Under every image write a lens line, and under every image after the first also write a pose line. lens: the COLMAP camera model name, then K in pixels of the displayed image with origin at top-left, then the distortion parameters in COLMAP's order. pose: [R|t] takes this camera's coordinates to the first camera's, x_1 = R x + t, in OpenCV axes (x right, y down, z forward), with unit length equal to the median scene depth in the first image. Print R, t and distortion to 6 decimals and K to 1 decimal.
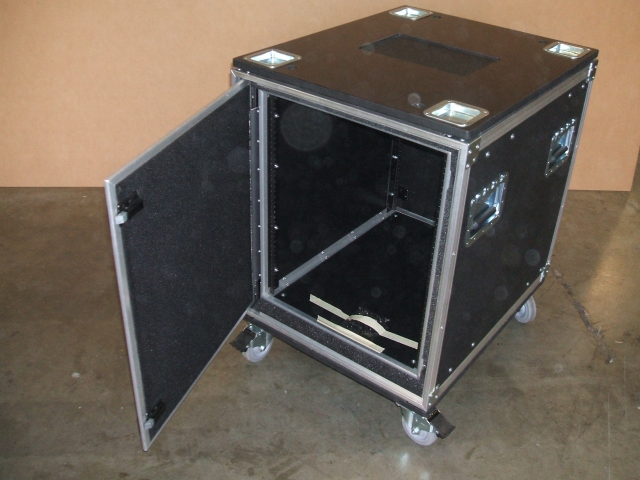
lens RADIAL K [[709.5, 0, 346.1], [0, 709.5, 239.7], [0, 0, 1]] dist [-0.060881, 0.000000]
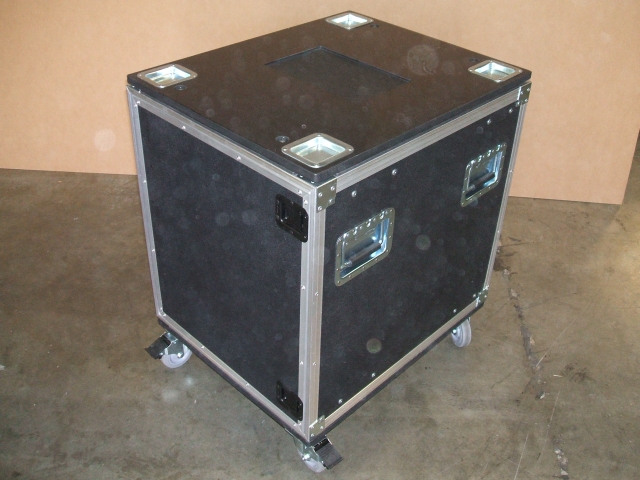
lens RADIAL K [[709.5, 0, 326.7], [0, 709.5, 241.3], [0, 0, 1]] dist [-0.060881, 0.000000]
pose [[0.991803, 0.062757, -0.111307, 0.207227], [-0.057305, 0.997027, 0.051518, -0.078292], [0.114209, -0.044718, 0.992450, 0.037062]]
